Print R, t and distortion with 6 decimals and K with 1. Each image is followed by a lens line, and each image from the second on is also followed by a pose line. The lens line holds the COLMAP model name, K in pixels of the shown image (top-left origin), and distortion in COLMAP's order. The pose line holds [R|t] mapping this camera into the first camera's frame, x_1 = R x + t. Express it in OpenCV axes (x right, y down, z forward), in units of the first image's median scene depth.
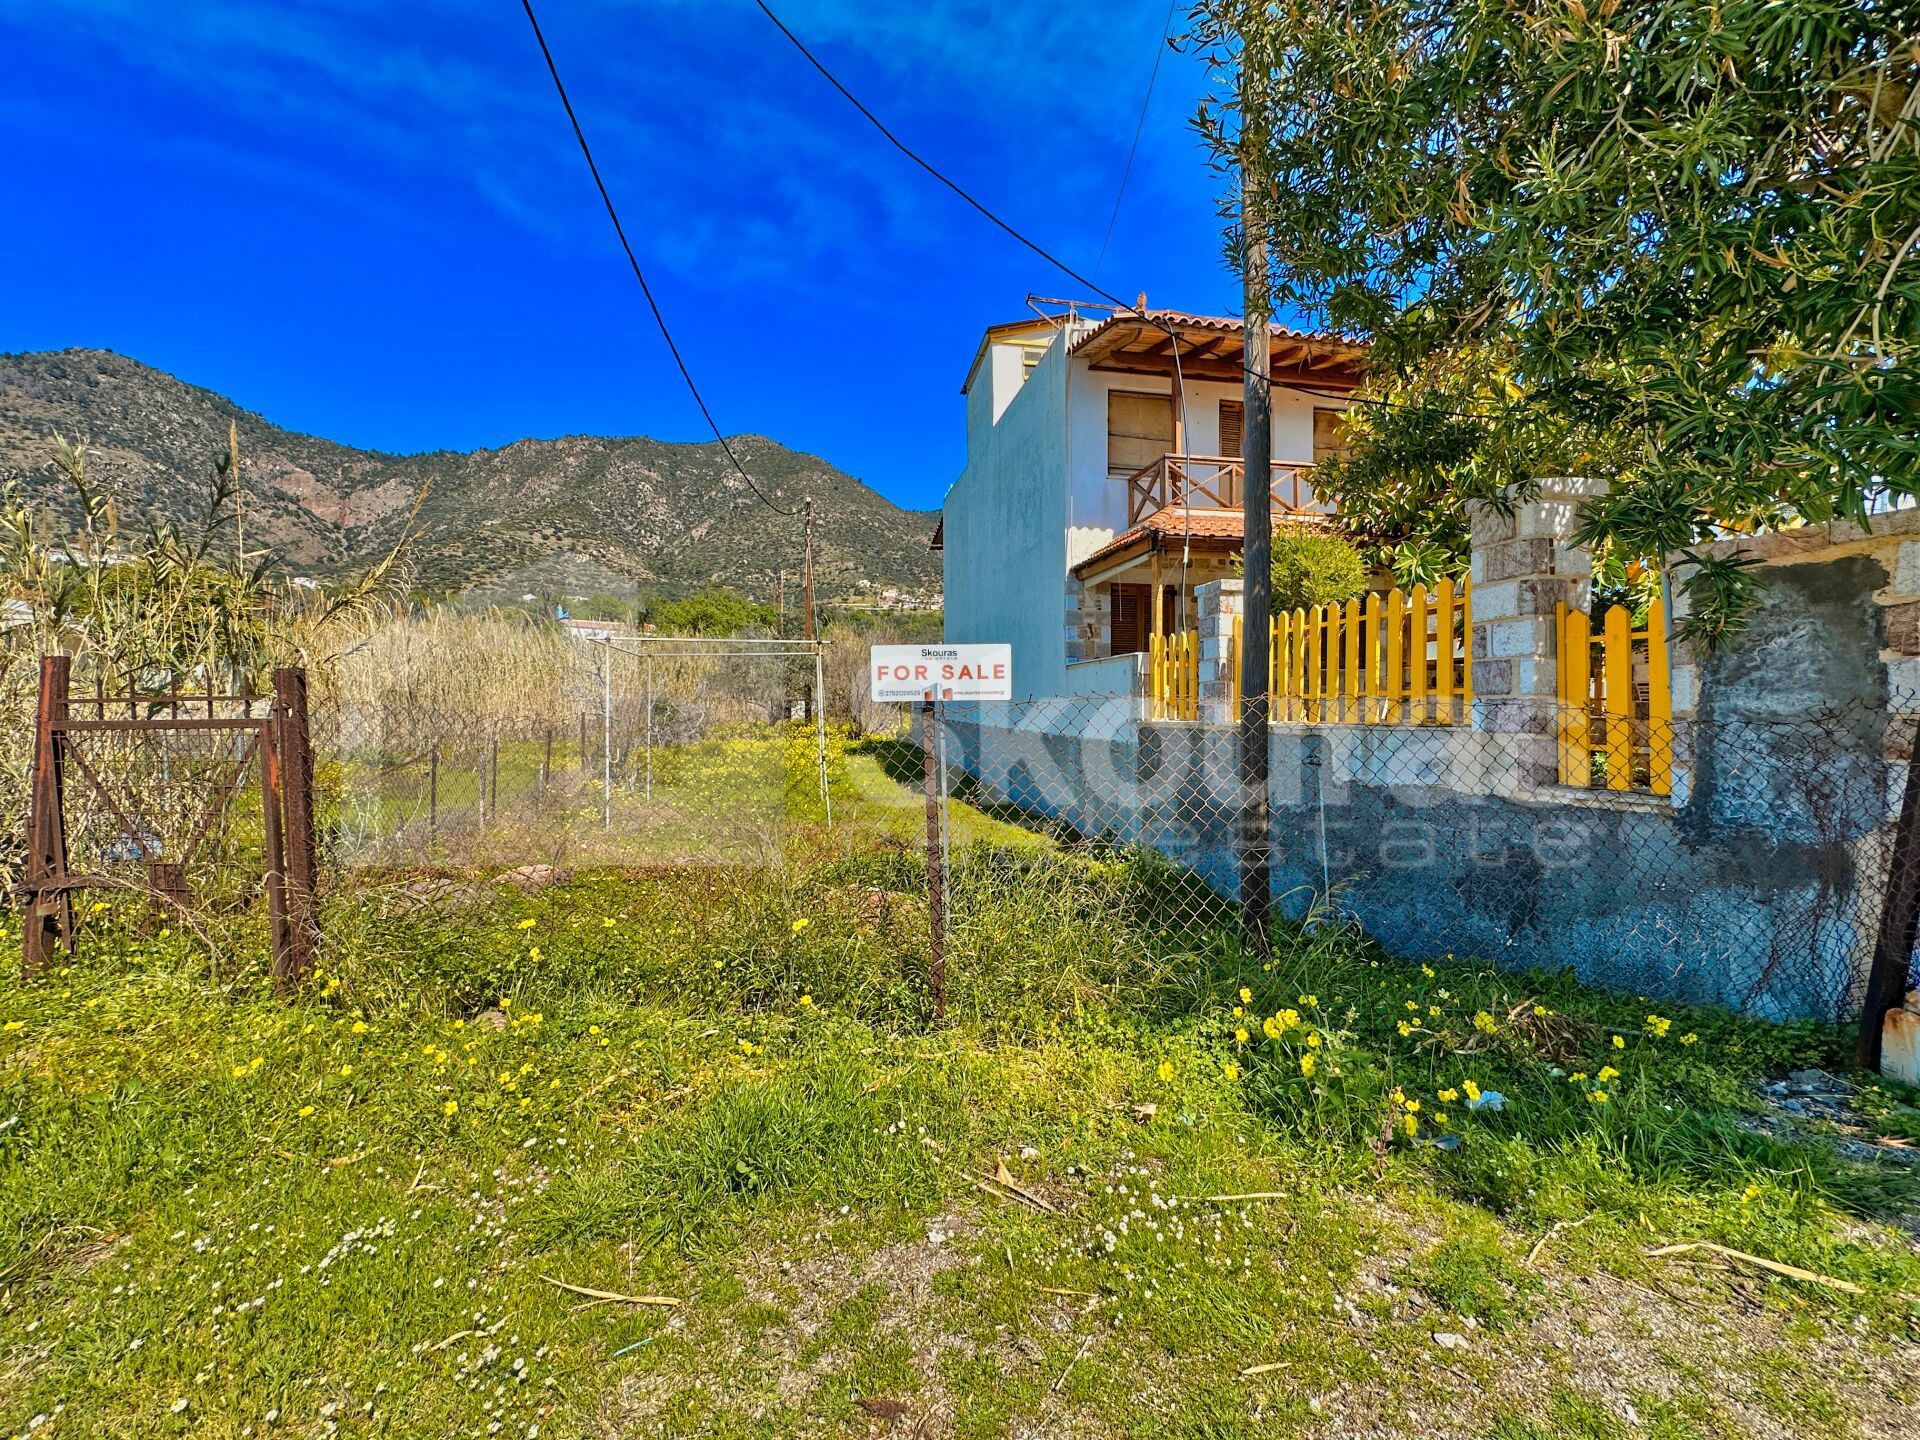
lens RADIAL K [[773.0, 0, 964.9], [0, 773.0, 714.0], [0, 0, 1]] dist [0.000703, 0.000728]
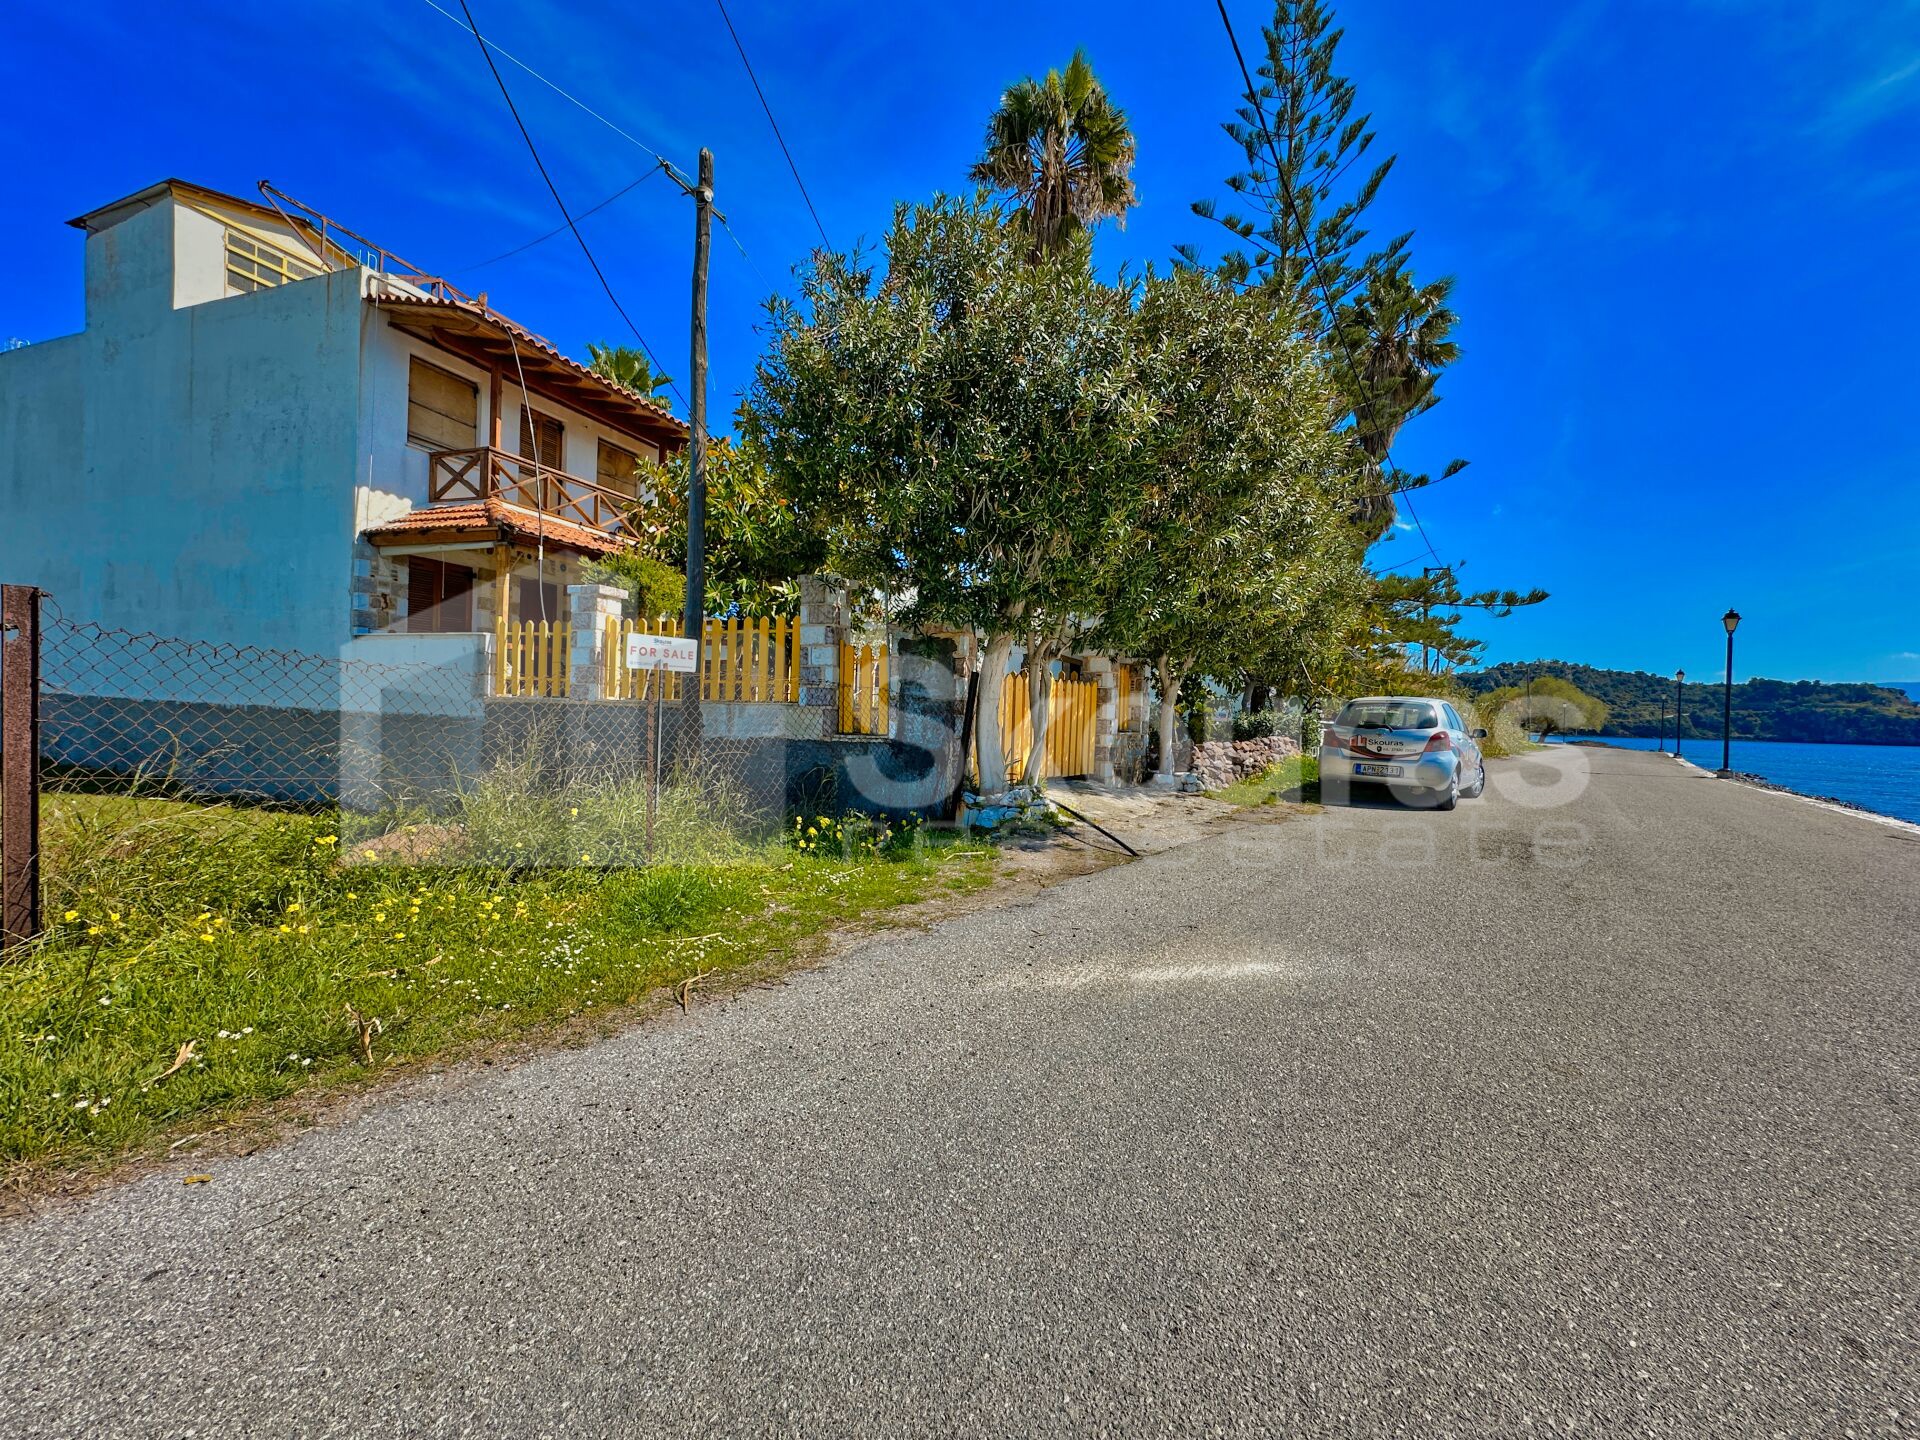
lens RADIAL K [[773.0, 0, 956.9], [0, 773.0, 721.8], [0, 0, 1]] dist [0.000703, 0.000728]
pose [[0.525578, 0.008825, 0.850699, -0.278584], [-0.026381, 0.999634, 0.005929, 0.016838], [-0.850336, -0.025558, 0.525619, -0.105607]]
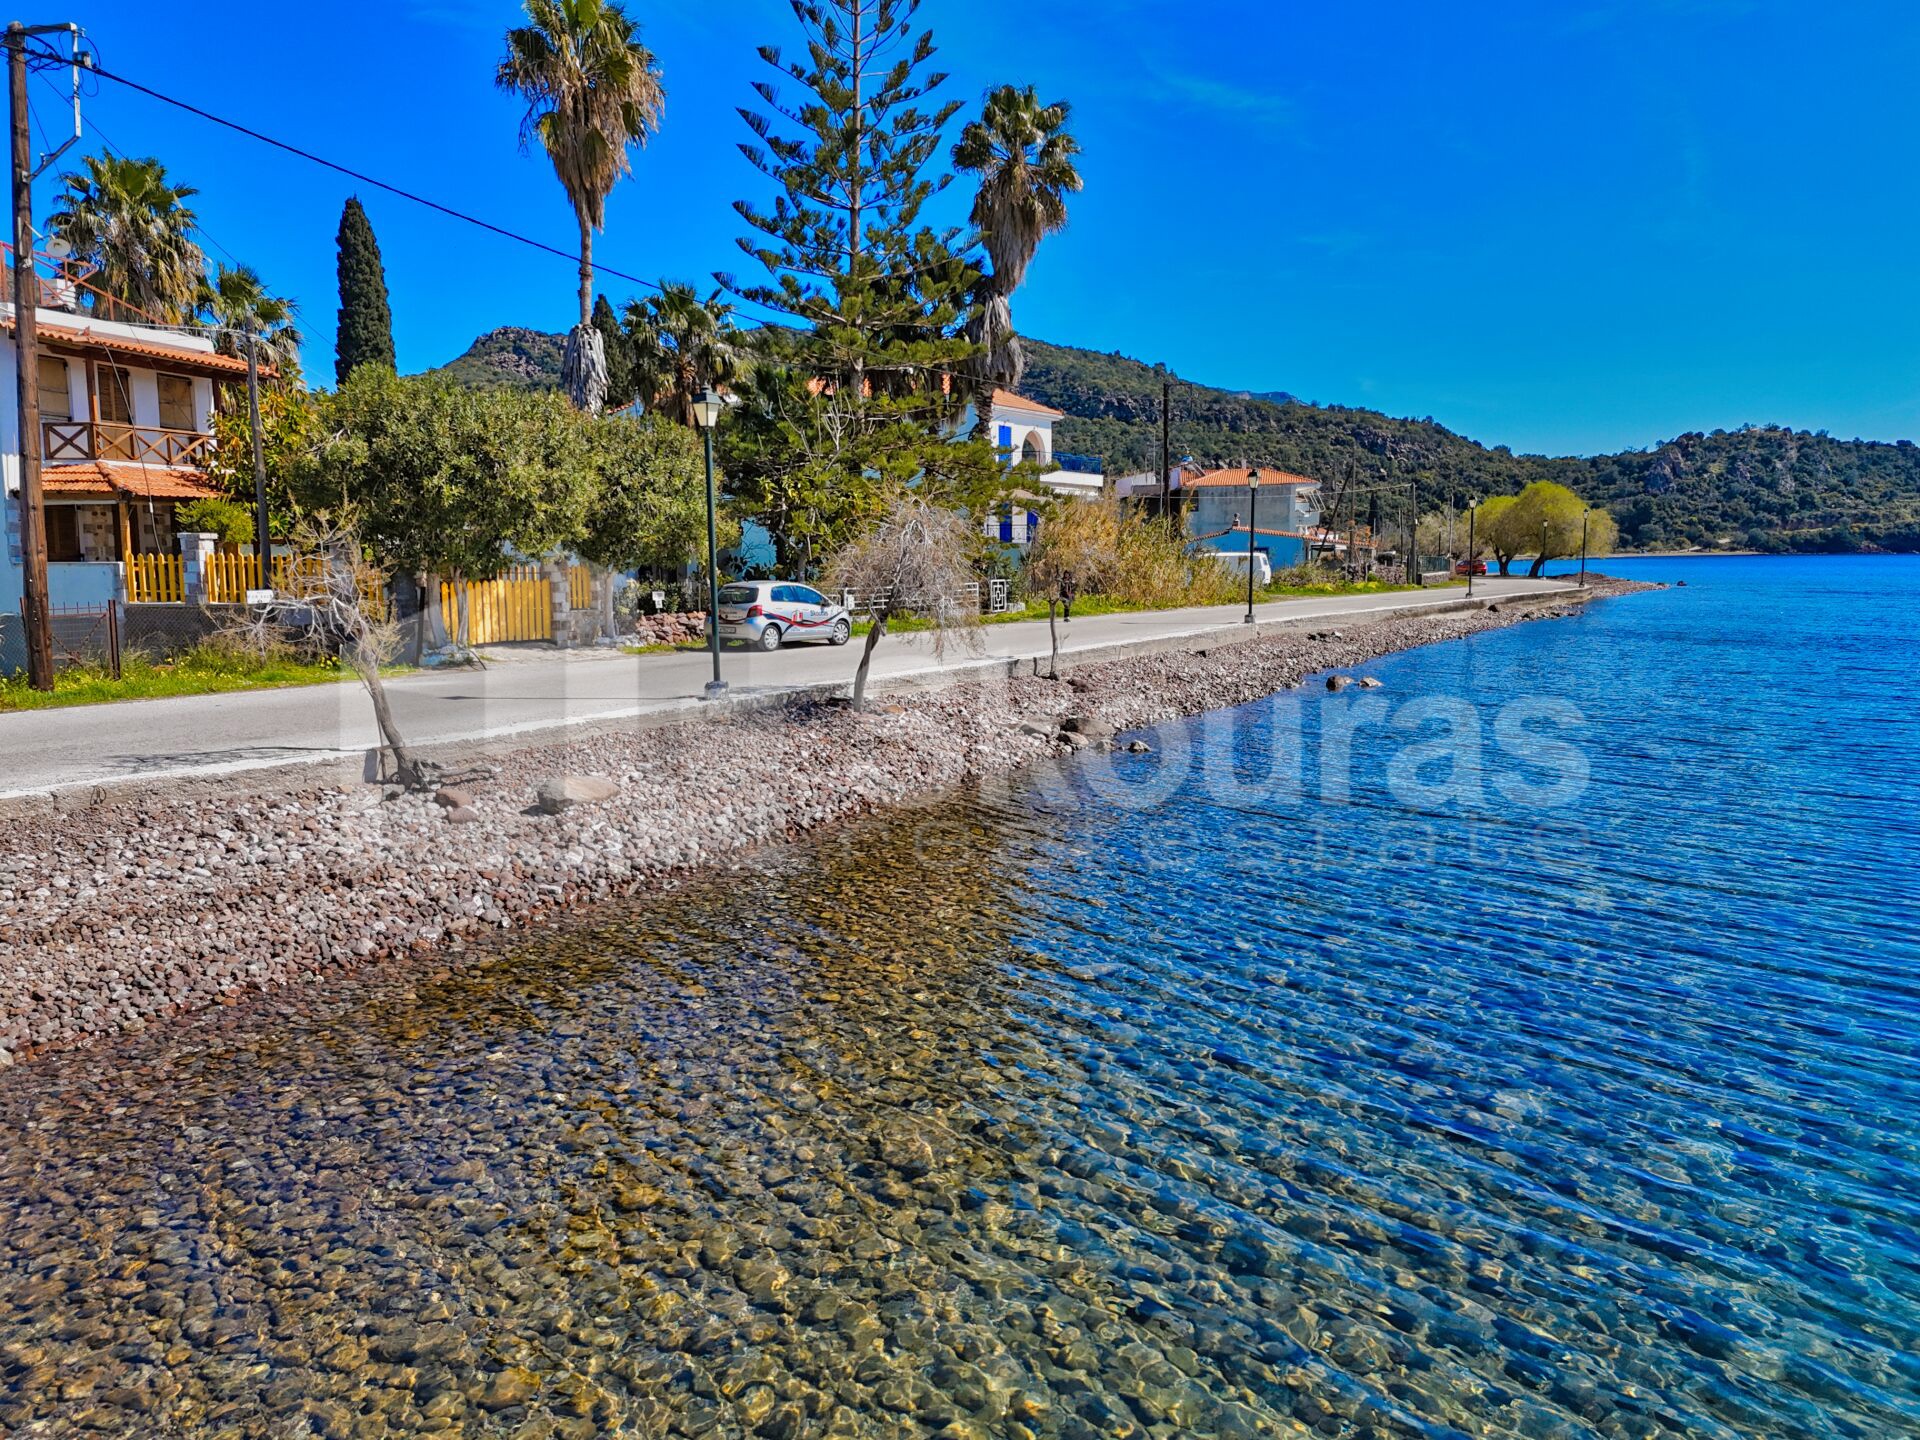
lens RADIAL K [[1403.9, 0, 965.0], [0, 1403.9, 718.5], [0, 0, 1]] dist [0.061440, -0.049868]
pose [[0.398709, -0.107825, 0.910717, -1.506803], [0.004911, 0.993301, 0.115453, -0.072306], [-0.917064, -0.041559, 0.396568, -1.523234]]
